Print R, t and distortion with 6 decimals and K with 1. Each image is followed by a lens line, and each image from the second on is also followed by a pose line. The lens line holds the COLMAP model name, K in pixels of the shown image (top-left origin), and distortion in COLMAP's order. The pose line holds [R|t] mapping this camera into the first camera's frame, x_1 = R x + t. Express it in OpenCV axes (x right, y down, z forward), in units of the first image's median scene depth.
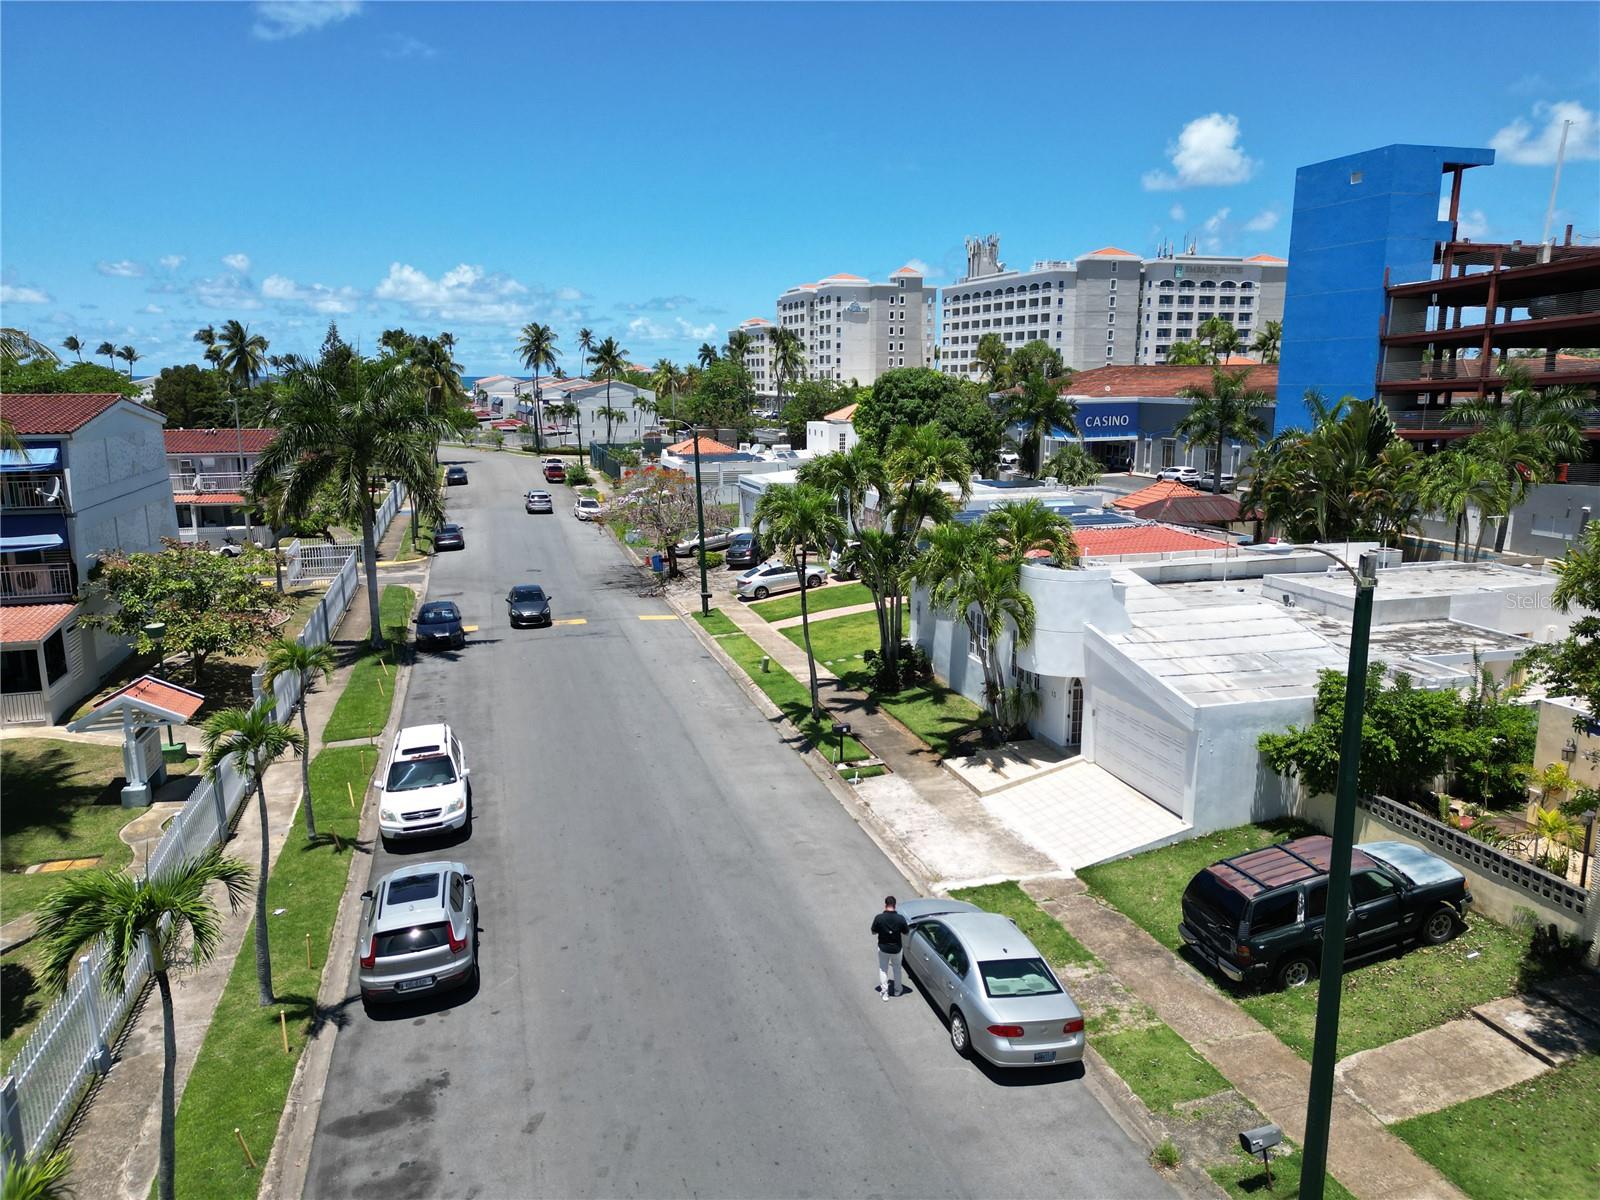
lens RADIAL K [[1118.3, 0, 800.0], [0, 1118.3, 600.0], [0, 0, 1]] dist [0.068104, -0.064455]
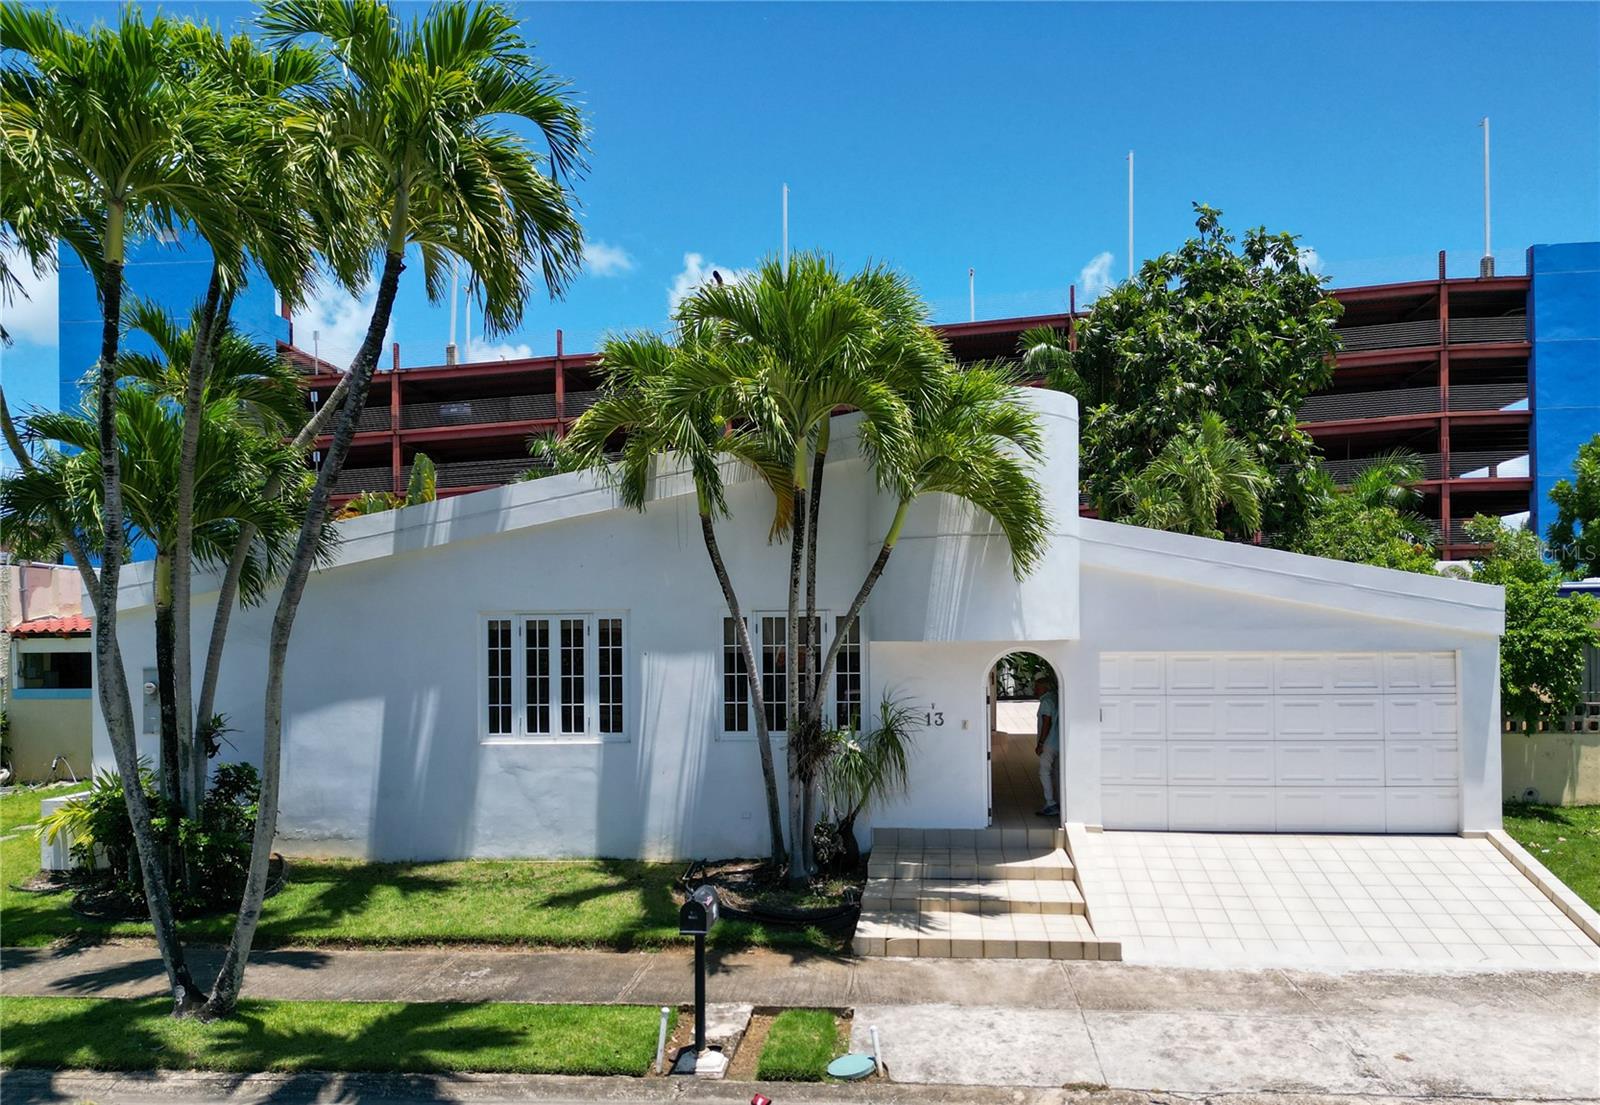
lens RADIAL K [[1180.1, 0, 847.3], [0, 1180.1, 632.0], [0, 0, 1]] dist [0.067403, -0.061520]
pose [[0.359525, 0.000738, 0.933135, -0.140551], [0.193852, 0.978124, -0.075463, 0.051226], [-0.912778, 0.208021, 0.351517, 0.563518]]
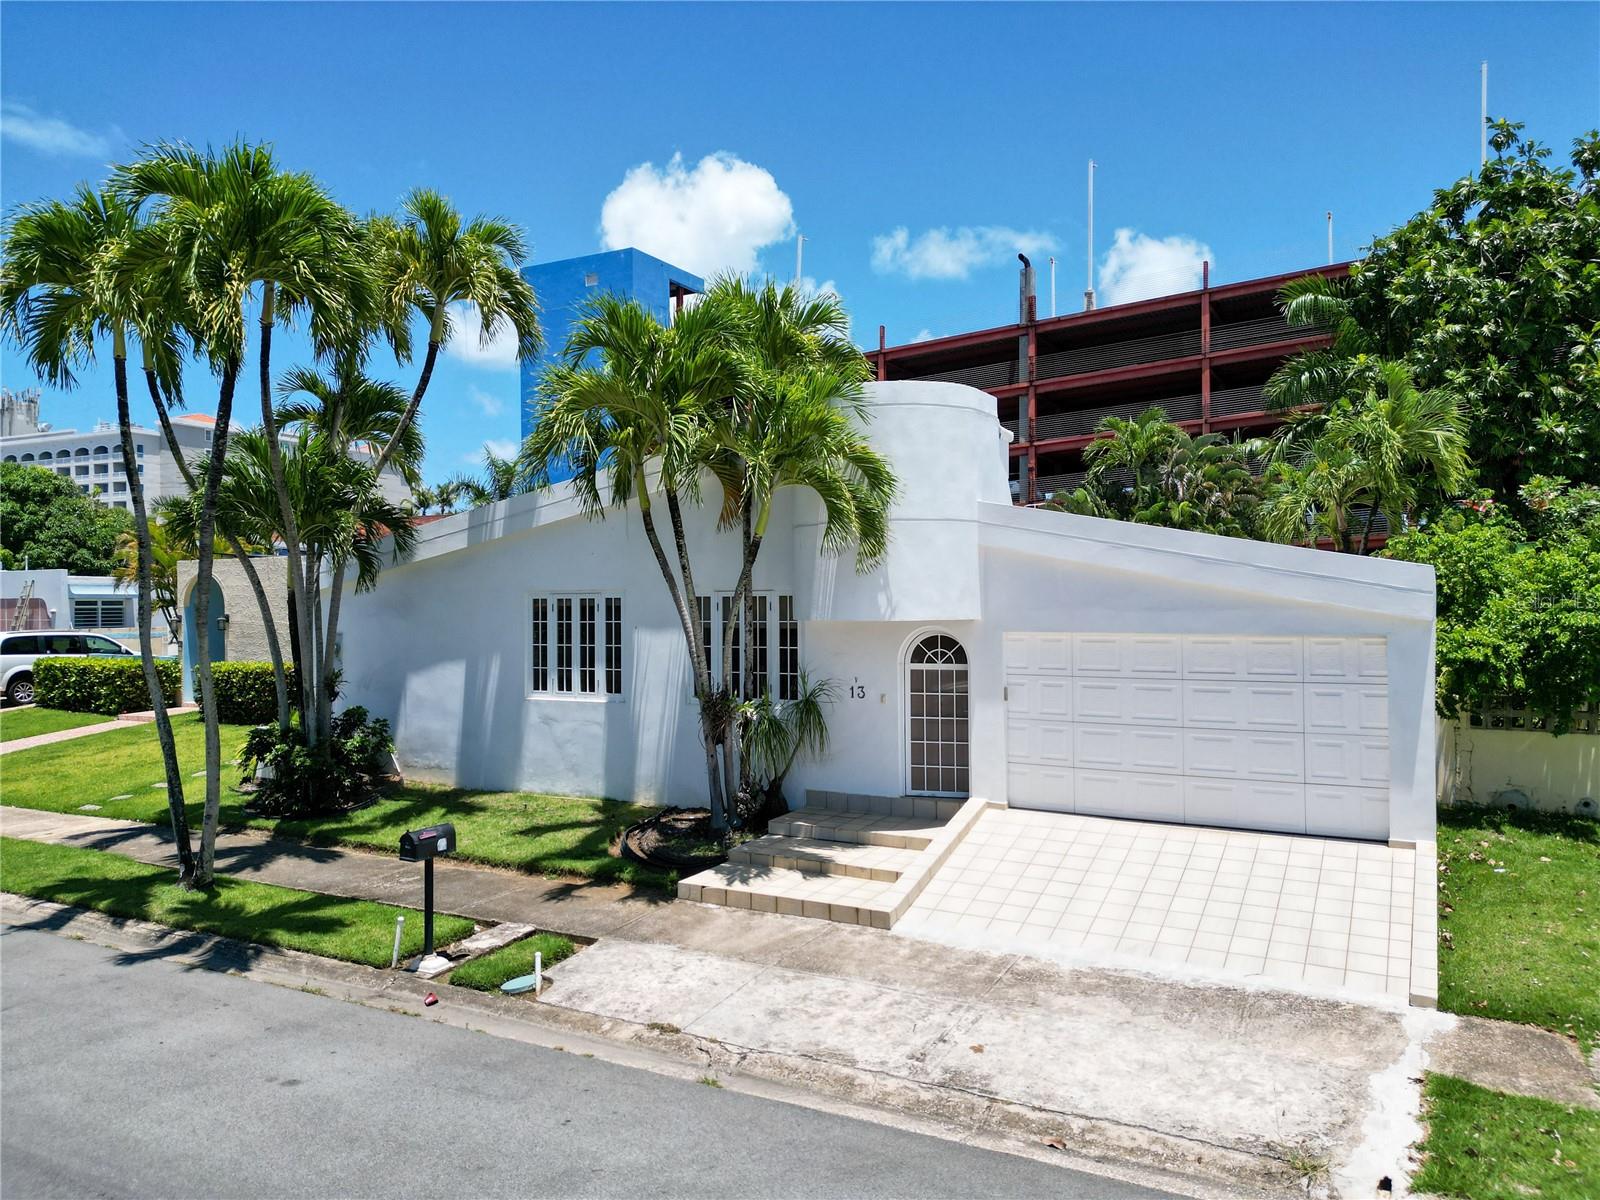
lens RADIAL K [[1118.3, 0, 800.0], [0, 1118.3, 600.0], [0, 0, 1]] dist [0.068104, -0.064455]
pose [[0.703512, -0.001627, 0.710681, -0.080099], [0.146068, 0.978979, -0.142354, 0.071128], [-0.695510, 0.203956, 0.688961, 0.448803]]
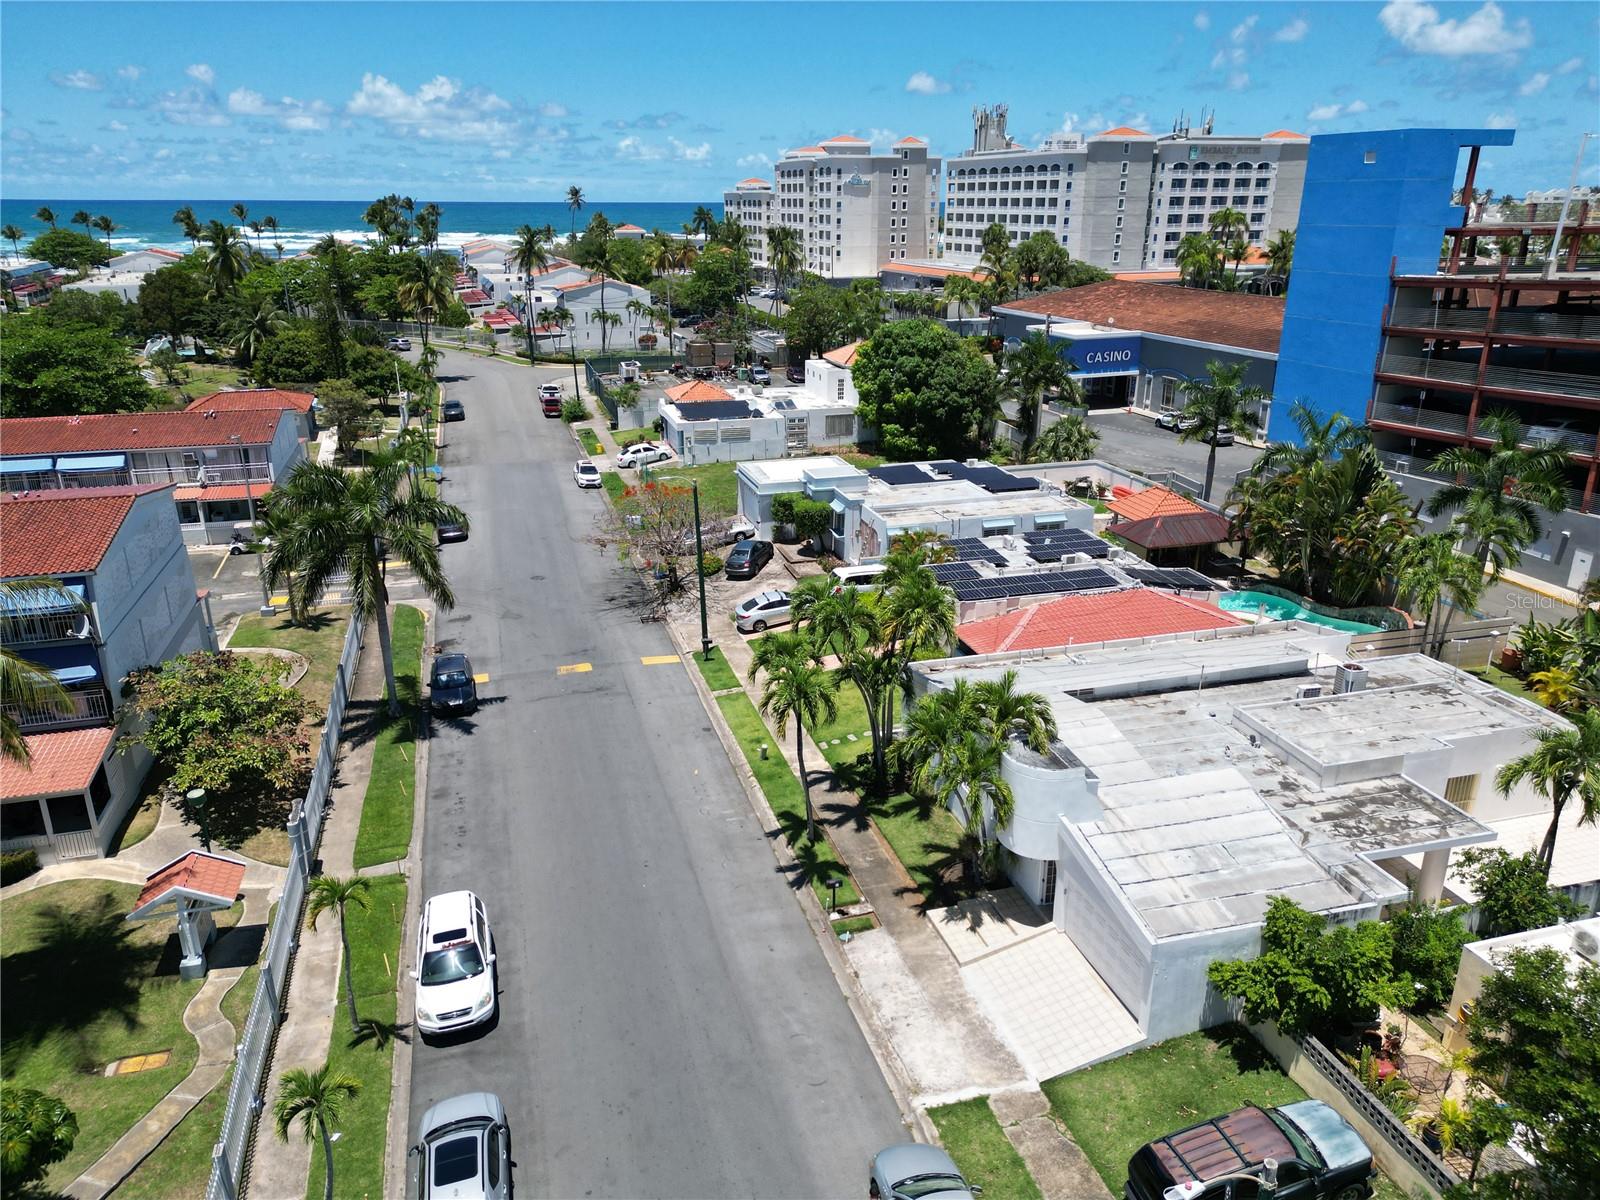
lens RADIAL K [[1118.3, 0, 800.0], [0, 1118.3, 600.0], [0, 0, 1]] dist [0.068104, -0.064455]
pose [[0.999997, 0.002012, 0.001525, 0.001298], [-0.002210, 0.989677, 0.143300, -0.206079], [-0.001220, -0.143303, 0.989678, -0.024737]]
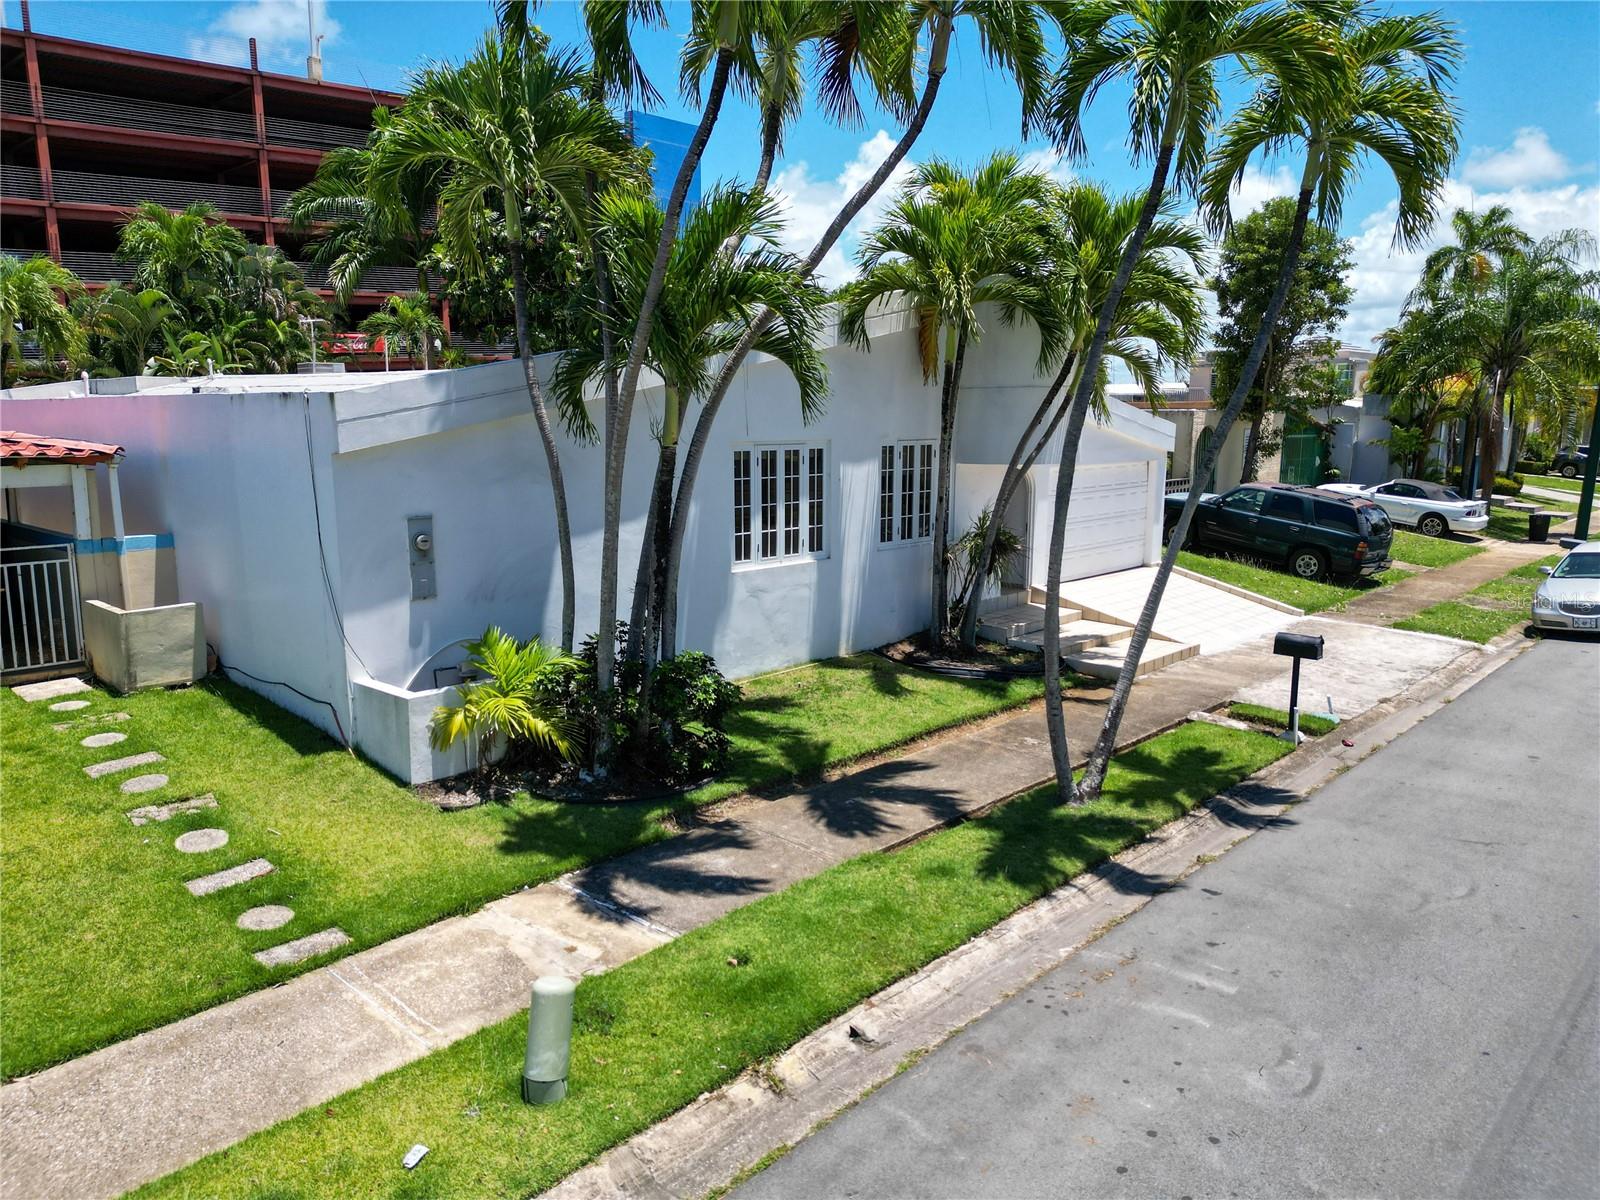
lens RADIAL K [[1104.3, 0, 800.0], [0, 1104.3, 600.0], [0, 0, 1]] dist [0.041256, -0.001140]
pose [[-0.513110, -0.141669, 0.846550, -0.147351], [0.166664, 0.951068, 0.260178, -0.029722], [-0.841986, 0.274590, -0.464392, 0.892187]]
